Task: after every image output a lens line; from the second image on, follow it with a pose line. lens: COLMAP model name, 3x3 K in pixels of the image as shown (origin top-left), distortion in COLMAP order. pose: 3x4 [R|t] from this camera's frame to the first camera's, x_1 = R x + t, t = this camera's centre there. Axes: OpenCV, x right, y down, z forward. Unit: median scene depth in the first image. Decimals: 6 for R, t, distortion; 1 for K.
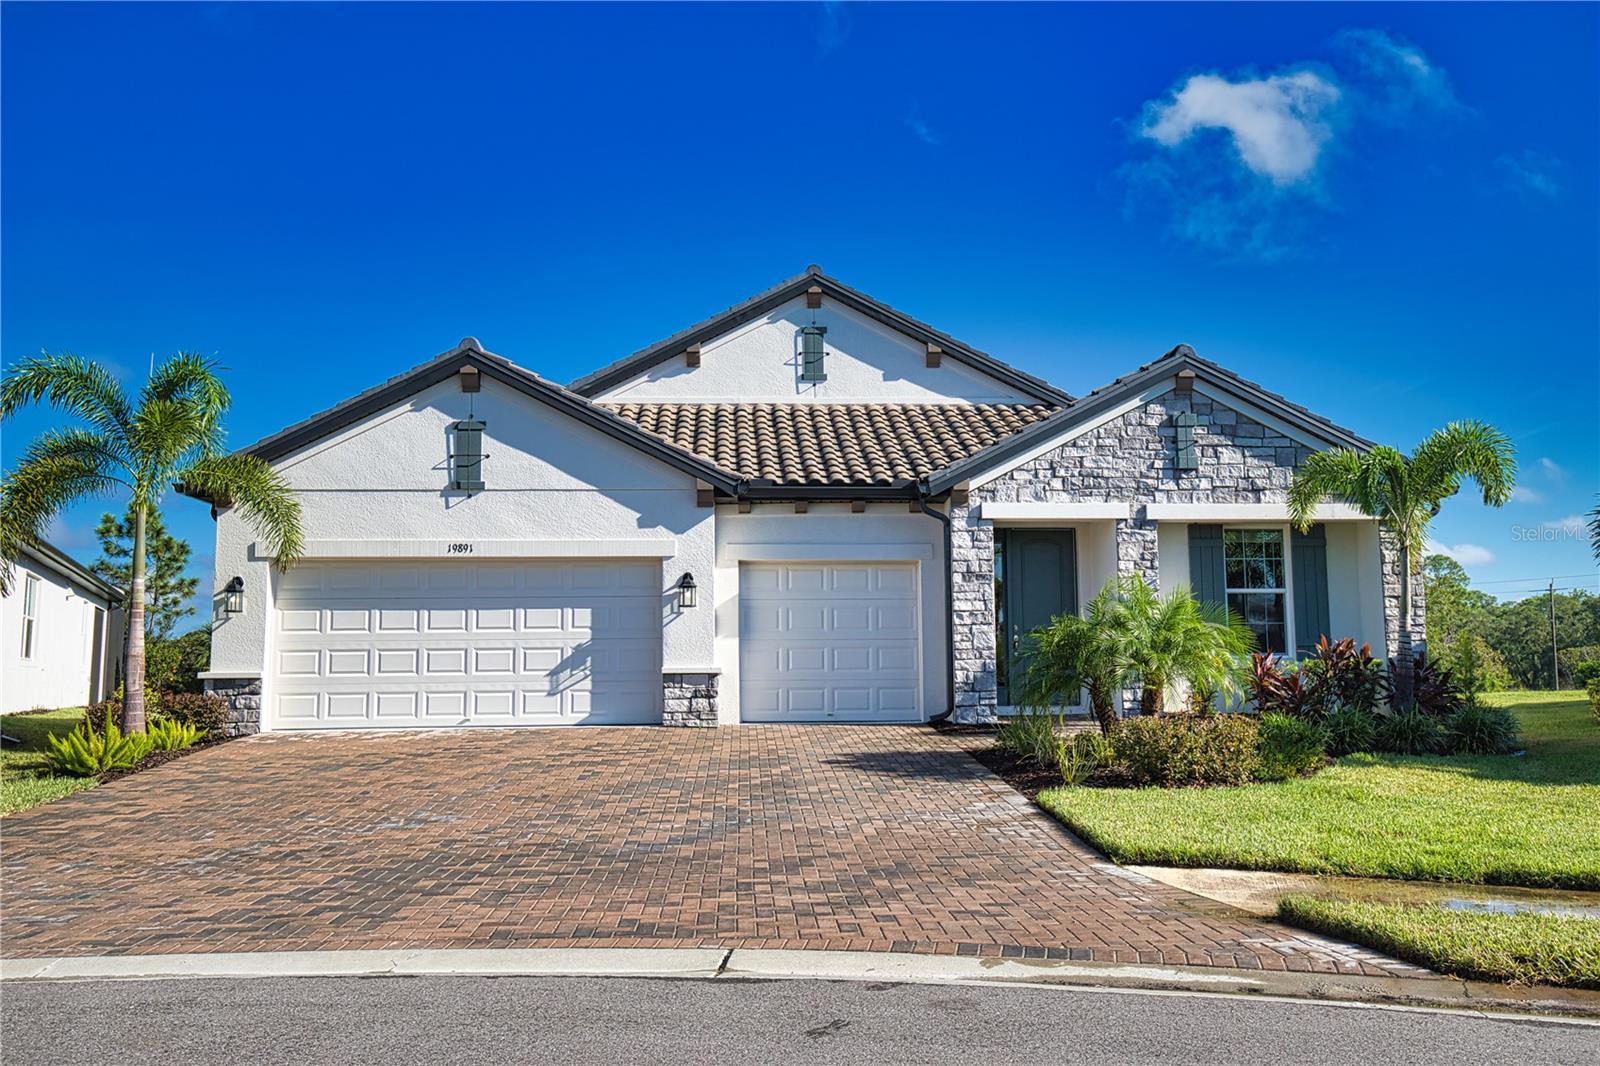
lens RADIAL K [[1322.3, 0, 810.8], [0, 1322.3, 540.4], [0, 0, 1]] dist [0.026523, 0.001379]
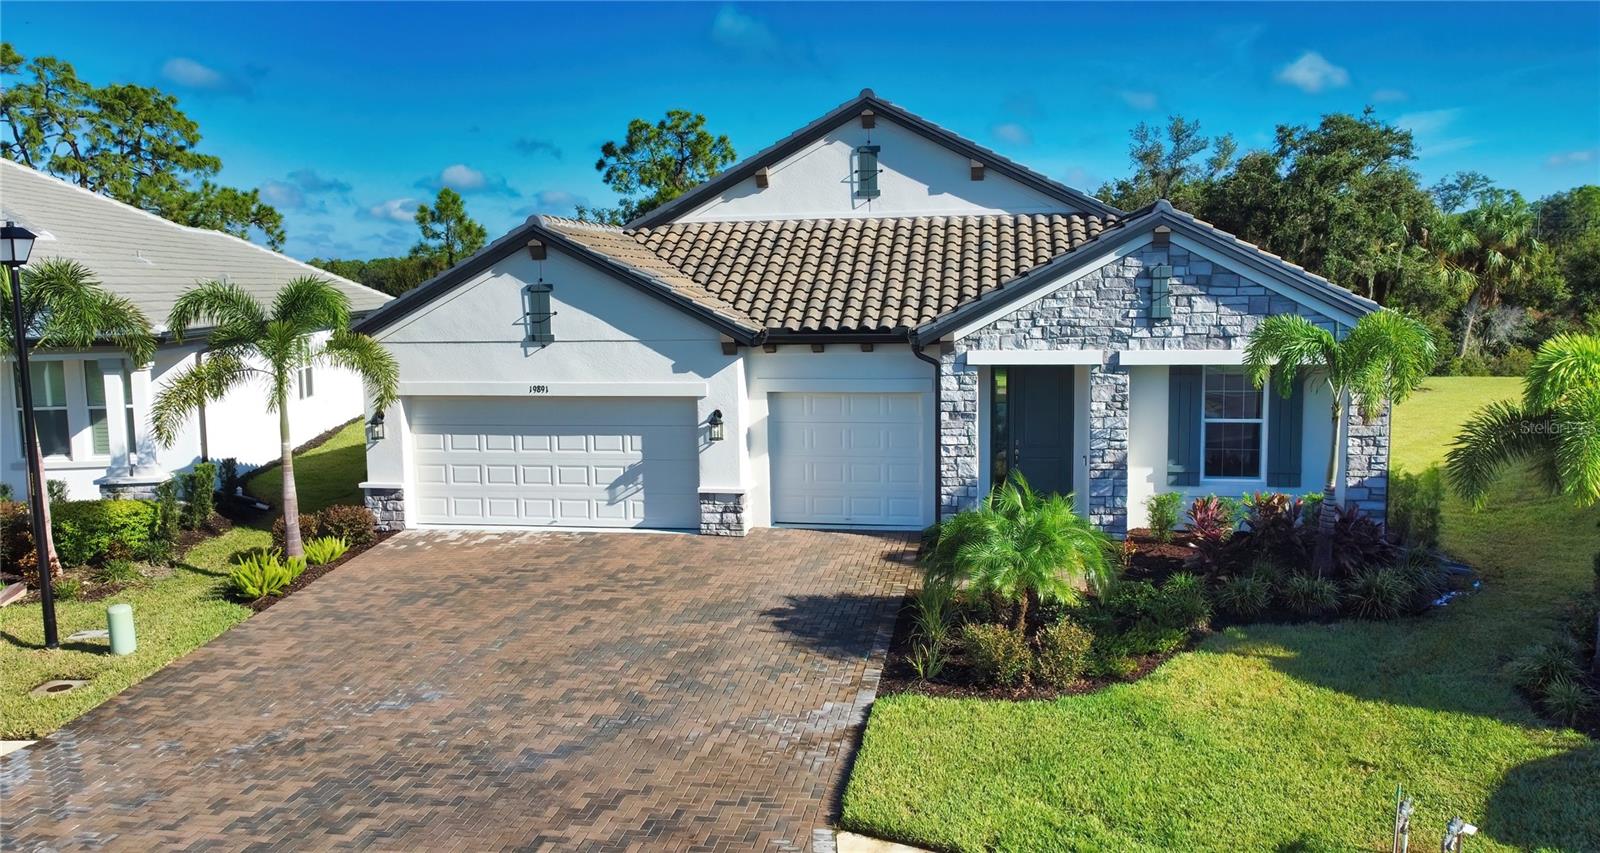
lens RADIAL K [[1201.3, 0, 800.9], [0, 1201.3, 420.7], [0, 0, 1]] dist [0.005094, 0.006092]
pose [[0.973922, 0.017703, -0.226191, 0.223359], [0.032266, 0.976011, 0.215318, -0.194635], [0.224576, -0.217001, 0.949987, -0.017714]]
